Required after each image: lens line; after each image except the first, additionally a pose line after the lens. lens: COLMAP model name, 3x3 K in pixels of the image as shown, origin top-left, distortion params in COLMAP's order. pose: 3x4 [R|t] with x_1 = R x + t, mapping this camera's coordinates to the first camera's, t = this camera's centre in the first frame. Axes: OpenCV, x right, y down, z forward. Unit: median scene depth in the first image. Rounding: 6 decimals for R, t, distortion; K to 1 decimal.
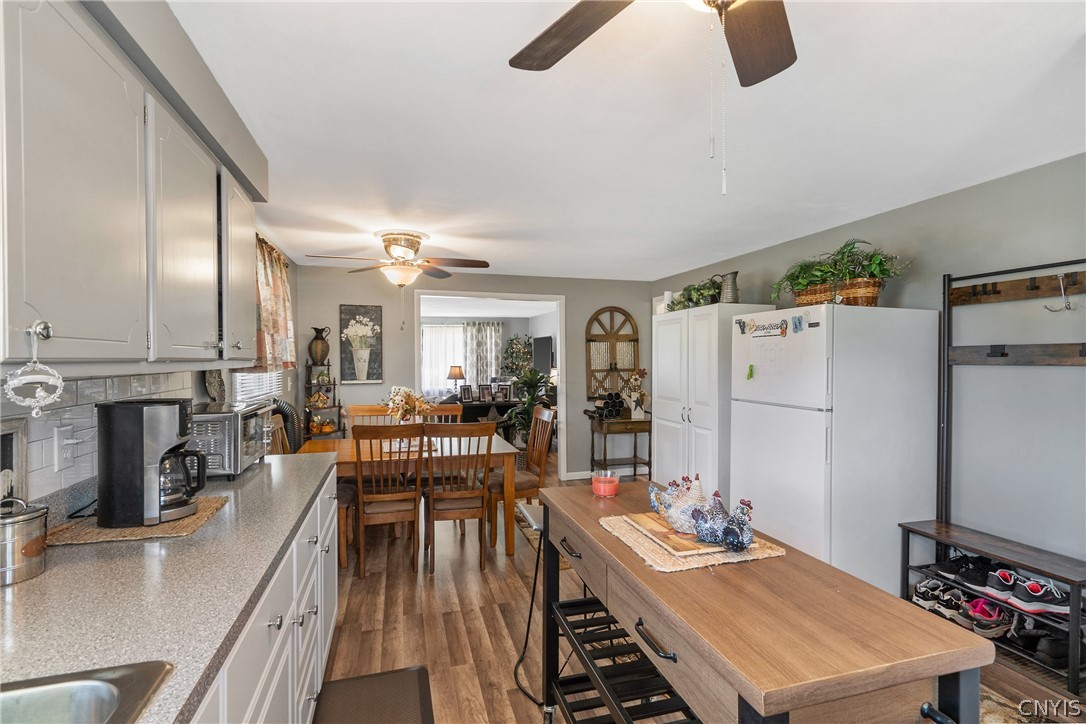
lens RADIAL K [[499.7, 0, 539.7], [0, 499.7, 361.6], [0, 0, 1]] dist [-0.002431, 0.002720]
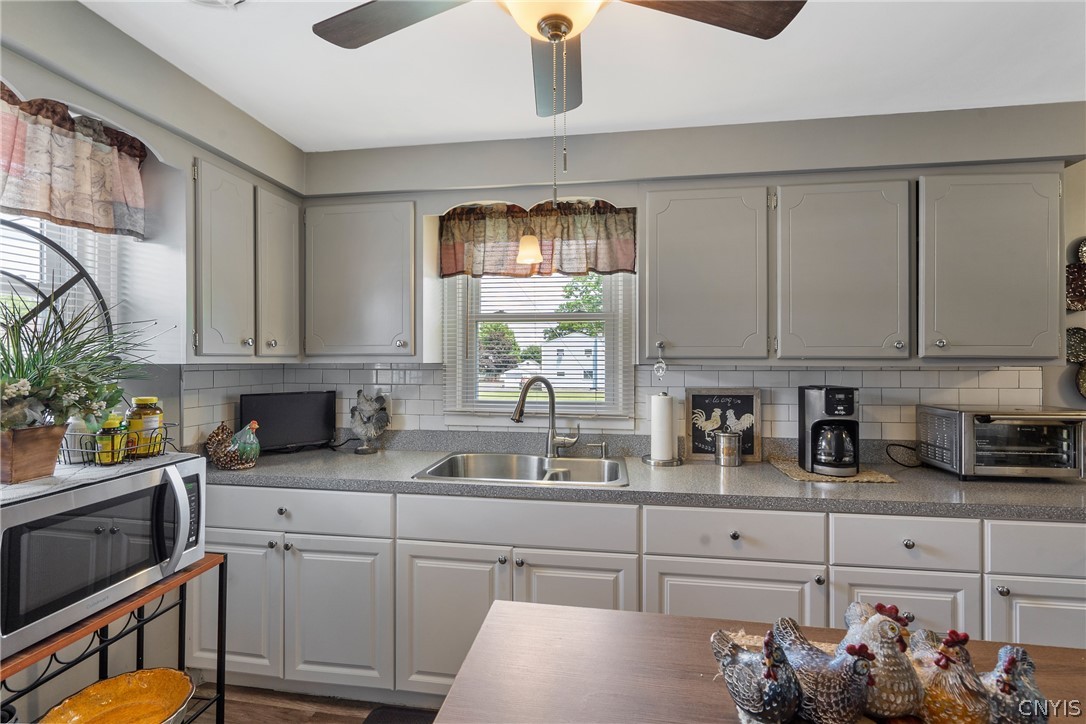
lens RADIAL K [[499.7, 0, 533.5], [0, 499.7, 358.2], [0, 0, 1]] dist [-0.002431, 0.002720]
pose [[-0.422481, 0.001884, -0.906370, 0.237736], [-0.006311, 0.999967, 0.005020, -0.000685], [0.906350, 0.007841, -0.422455, 0.243065]]
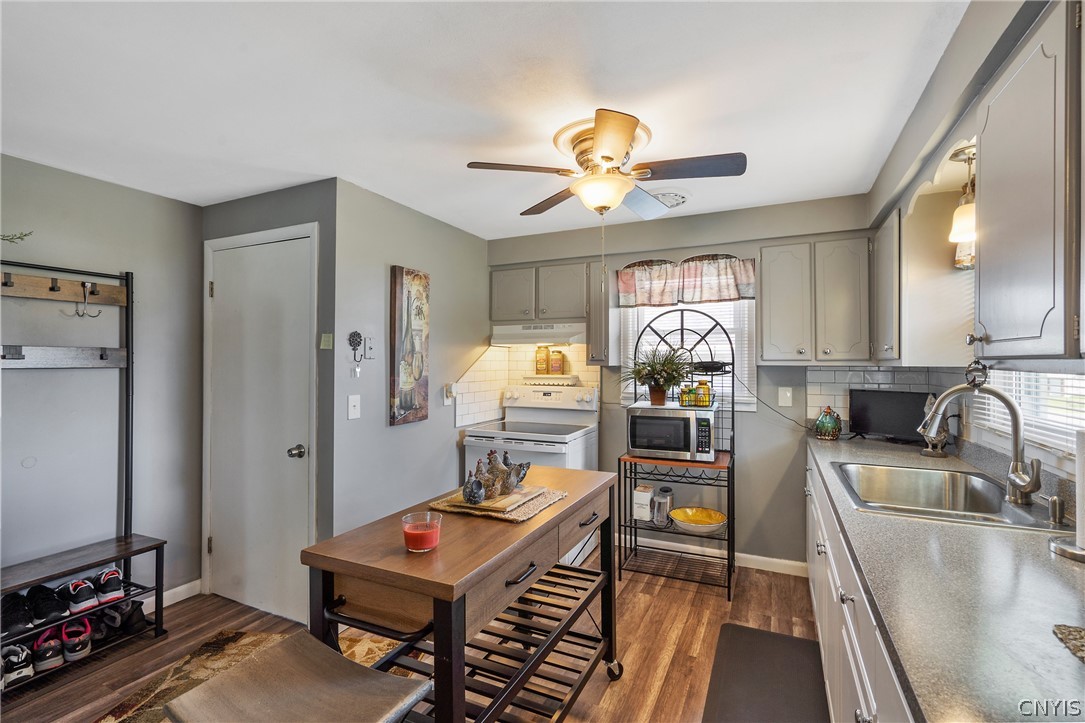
lens RADIAL K [[499.2, 0, 523.3], [0, 499.2, 360.6], [0, 0, 1]] dist [-0.002431, 0.002720]
pose [[-0.731119, 0.008105, 0.682202, -0.167644], [0.007001, 0.999966, -0.004377, 0.001425], [-0.682214, 0.001576, -0.731151, 0.514849]]
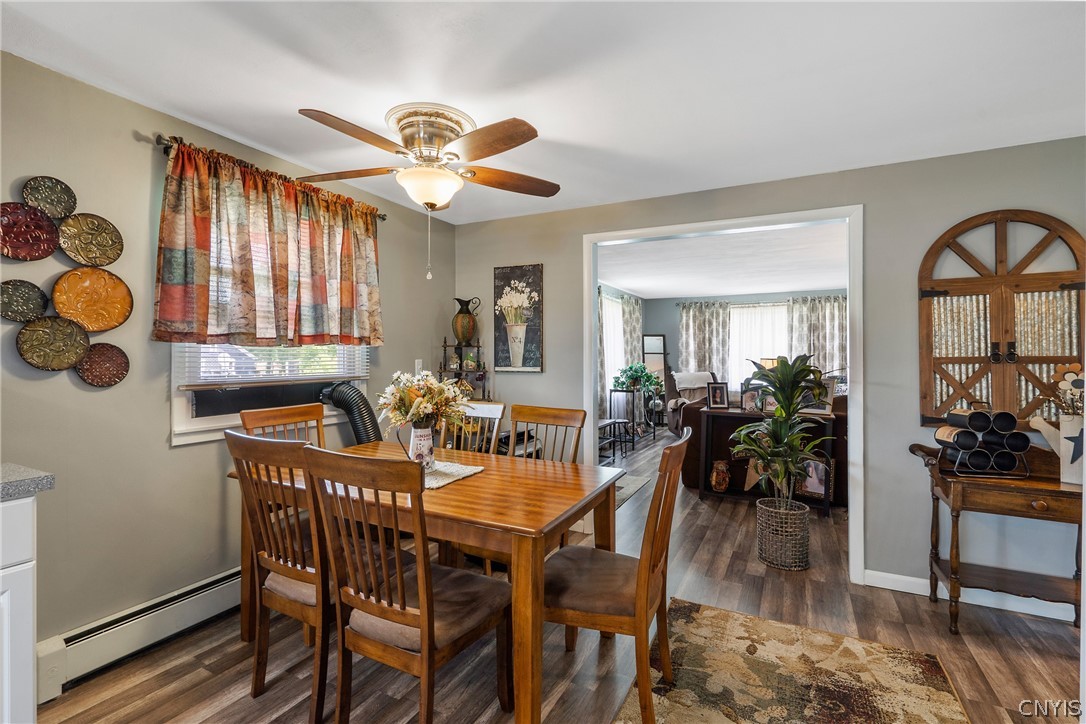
lens RADIAL K [[499.7, 0, 534.6], [0, 499.7, 356.6], [0, 0, 1]] dist [-0.002431, 0.002720]
pose [[0.723251, 0.006781, -0.690552, 0.173721], [-0.011057, 0.999937, -0.001761, 0.022702], [0.690497, 0.008909, 0.723280, 0.473932]]
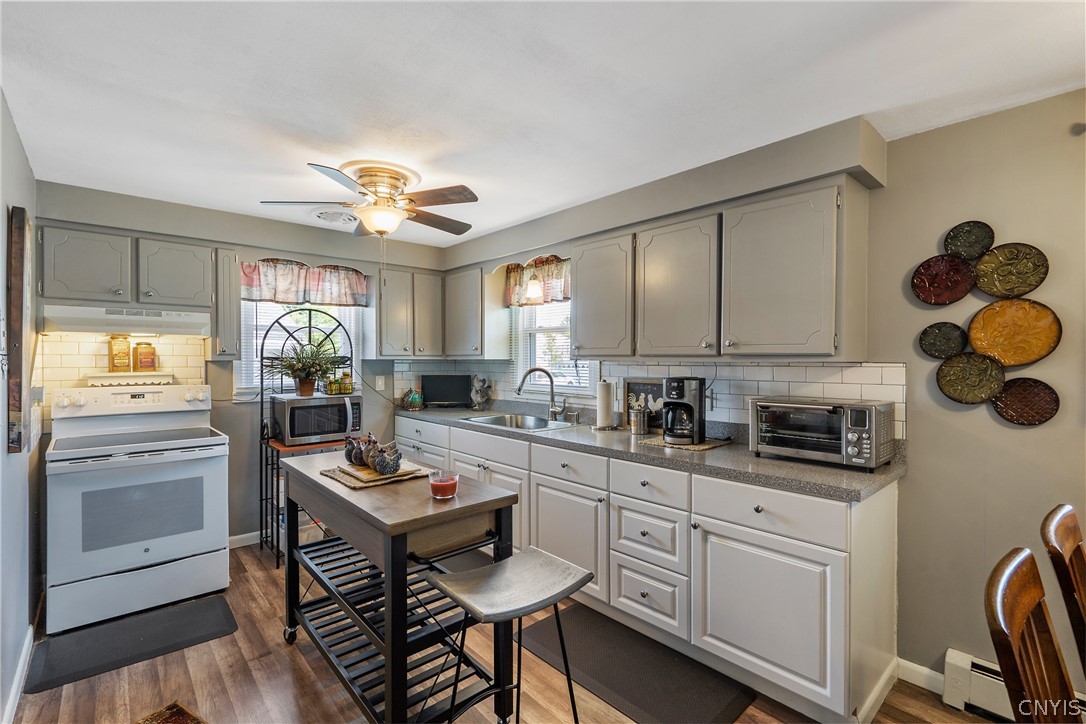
lens RADIAL K [[499.7, 0, 542.8], [0, 499.7, 363.9], [0, 0, 1]] dist [-0.002431, 0.002720]
pose [[-0.903652, 0.009451, -0.428163, 0.131967], [0.000699, 0.999788, 0.020592, -0.002241], [0.428267, 0.018309, -0.903467, 0.696464]]
